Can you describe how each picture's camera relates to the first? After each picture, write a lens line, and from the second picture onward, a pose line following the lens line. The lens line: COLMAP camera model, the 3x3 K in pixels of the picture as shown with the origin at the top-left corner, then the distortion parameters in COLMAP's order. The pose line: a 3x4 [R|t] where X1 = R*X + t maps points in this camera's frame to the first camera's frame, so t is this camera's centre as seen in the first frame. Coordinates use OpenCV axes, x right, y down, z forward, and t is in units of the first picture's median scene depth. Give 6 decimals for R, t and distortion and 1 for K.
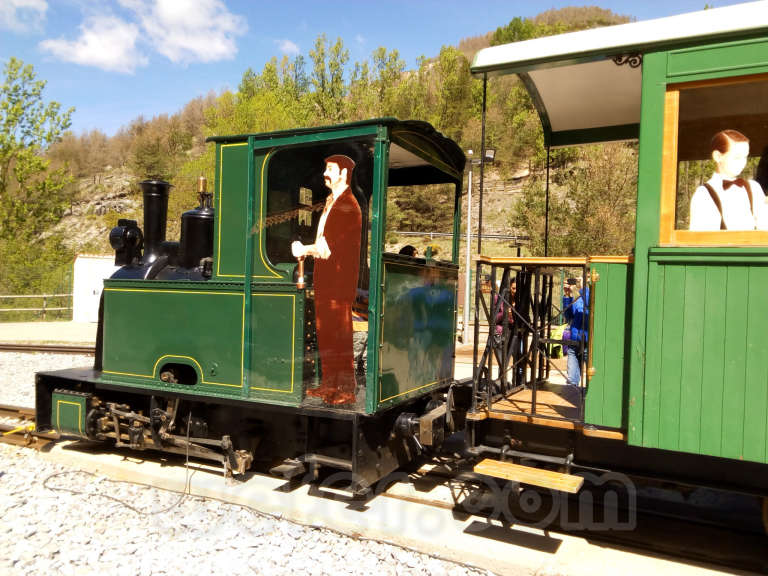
lens RADIAL K [[597.3, 0, 387.0], [0, 597.3, 287.1], [0, 0, 1]] dist [0.033763, -0.046143]
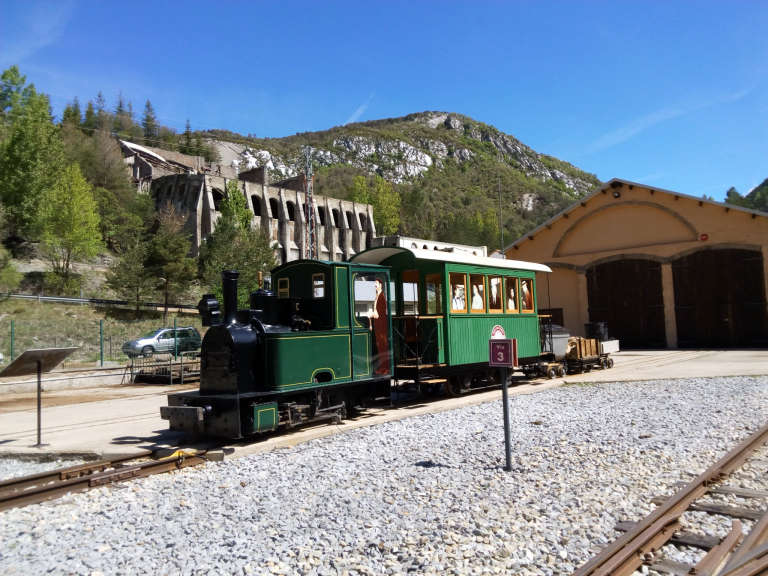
lens RADIAL K [[597.3, 0, 387.0], [0, 597.3, 287.1], [0, 0, 1]] dist [0.033763, -0.046143]
pose [[0.264664, 0.026707, 0.963971, -2.501950], [0.047674, 0.998032, -0.040741, -0.073329], [-0.963161, 0.056739, 0.262870, 0.282280]]
